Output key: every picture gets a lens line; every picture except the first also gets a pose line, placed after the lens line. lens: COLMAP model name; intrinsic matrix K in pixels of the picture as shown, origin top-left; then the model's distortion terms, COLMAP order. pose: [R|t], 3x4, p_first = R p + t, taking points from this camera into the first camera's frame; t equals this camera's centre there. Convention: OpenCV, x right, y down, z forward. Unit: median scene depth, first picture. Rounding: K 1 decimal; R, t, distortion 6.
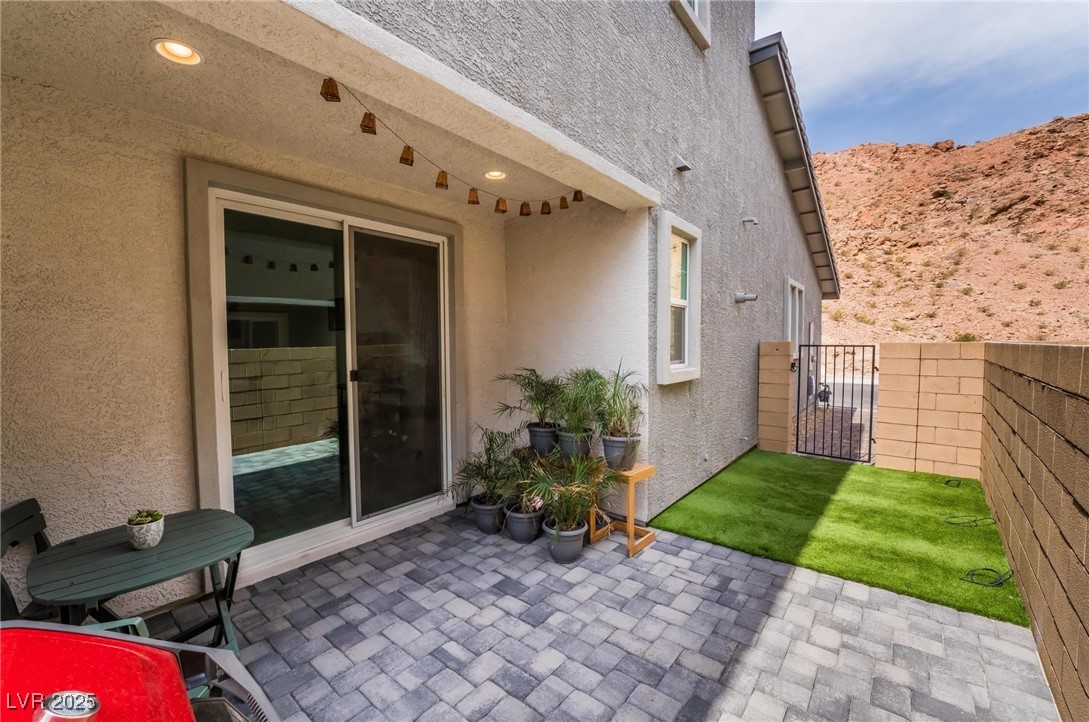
lens RADIAL K [[441.5, 0, 543.1], [0, 441.5, 363.7], [0, 0, 1]] dist [-0.030620, 0.005523]
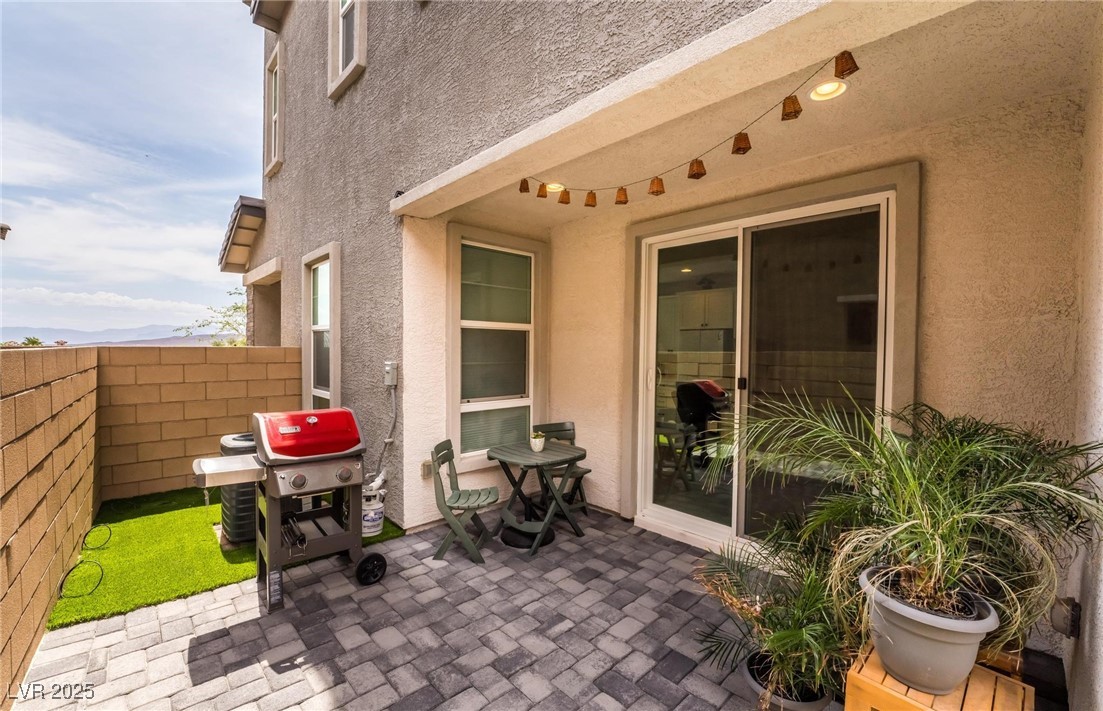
lens RADIAL K [[458.2, 0, 551.5], [0, 458.2, 355.5], [0, 0, 1]] dist [-0.001676, -0.000112]
pose [[-0.121206, 0.020513, -0.992415, 0.768764], [-0.061274, 0.997725, 0.028107, -0.044684], [0.990734, 0.064216, -0.119674, 0.881941]]
